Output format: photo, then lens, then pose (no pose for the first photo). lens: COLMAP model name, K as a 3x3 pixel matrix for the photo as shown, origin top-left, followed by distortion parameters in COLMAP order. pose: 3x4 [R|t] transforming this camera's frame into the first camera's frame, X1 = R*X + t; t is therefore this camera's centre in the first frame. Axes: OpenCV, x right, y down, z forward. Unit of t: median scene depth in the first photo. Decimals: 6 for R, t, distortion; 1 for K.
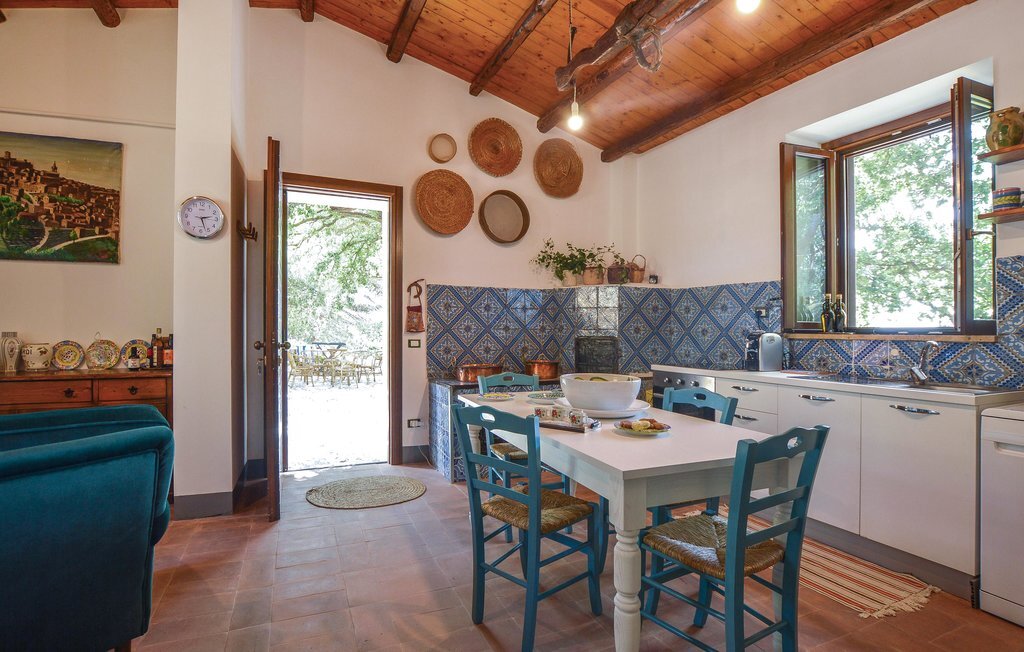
lens RADIAL K [[470.0, 0, 514.7], [0, 470.0, 324.0], [0, 0, 1]] dist [-0.025146, 0.000165]
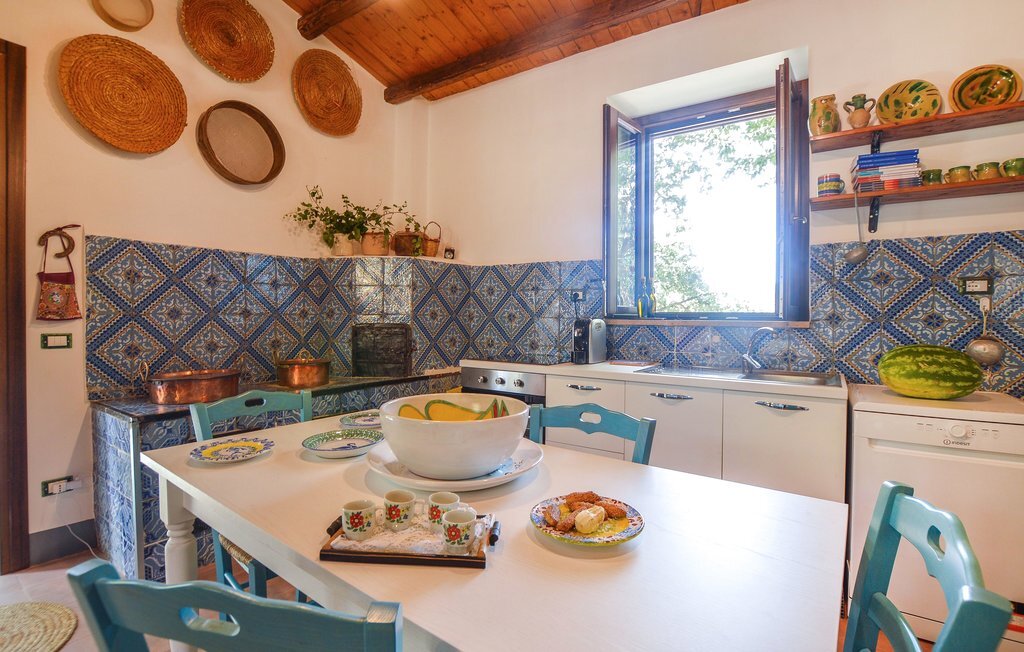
lens RADIAL K [[465.3, 0, 514.6], [0, 465.3, 313.0], [0, 0, 1]] dist [-0.027214, 0.003292]
pose [[0.866850, -0.000220, 0.498568, -0.014594], [-0.005895, 0.999925, 0.010692, -0.000181], [-0.498533, -0.012207, 0.866785, 0.272444]]
